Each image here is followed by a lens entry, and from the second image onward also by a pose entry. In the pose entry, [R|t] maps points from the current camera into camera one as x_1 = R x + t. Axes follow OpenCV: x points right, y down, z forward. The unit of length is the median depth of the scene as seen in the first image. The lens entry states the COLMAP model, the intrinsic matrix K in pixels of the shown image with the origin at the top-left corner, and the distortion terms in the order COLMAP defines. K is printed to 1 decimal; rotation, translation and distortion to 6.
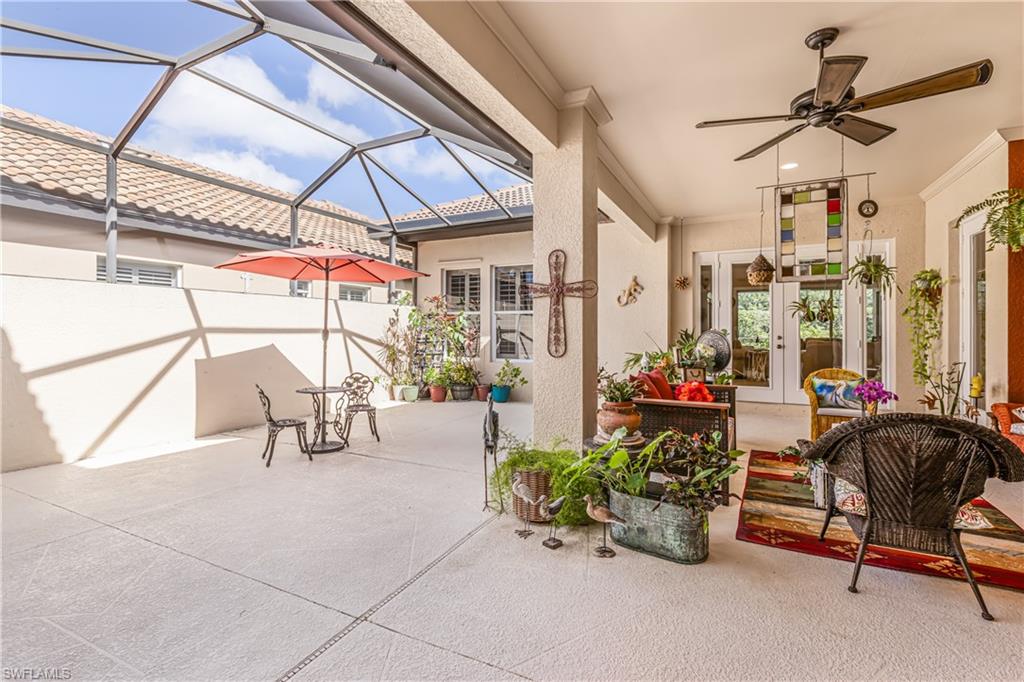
lens RADIAL K [[467.2, 0, 513.6], [0, 467.2, 334.1], [0, 0, 1]] dist [0.004662, 0.000500]
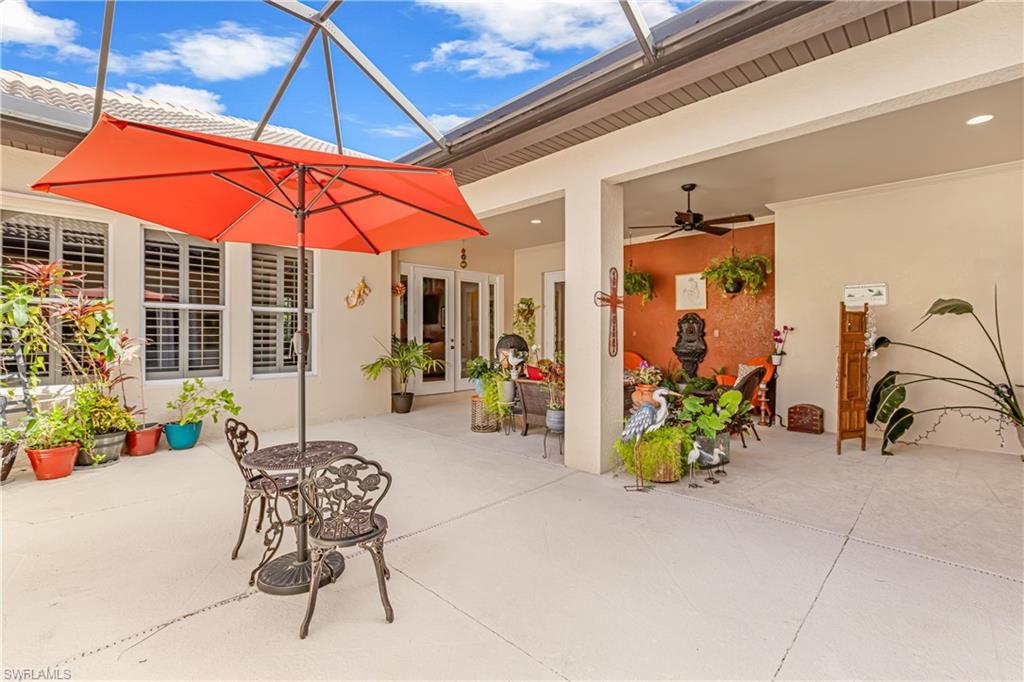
lens RADIAL K [[467.2, 0, 513.8], [0, 467.2, 337.6], [0, 0, 1]] dist [0.004662, 0.000500]
pose [[0.283868, -0.005871, 0.958845, -0.580226], [0.007248, 0.999966, 0.003976, -0.003264], [-0.958836, 0.005821, 0.283901, 0.458685]]
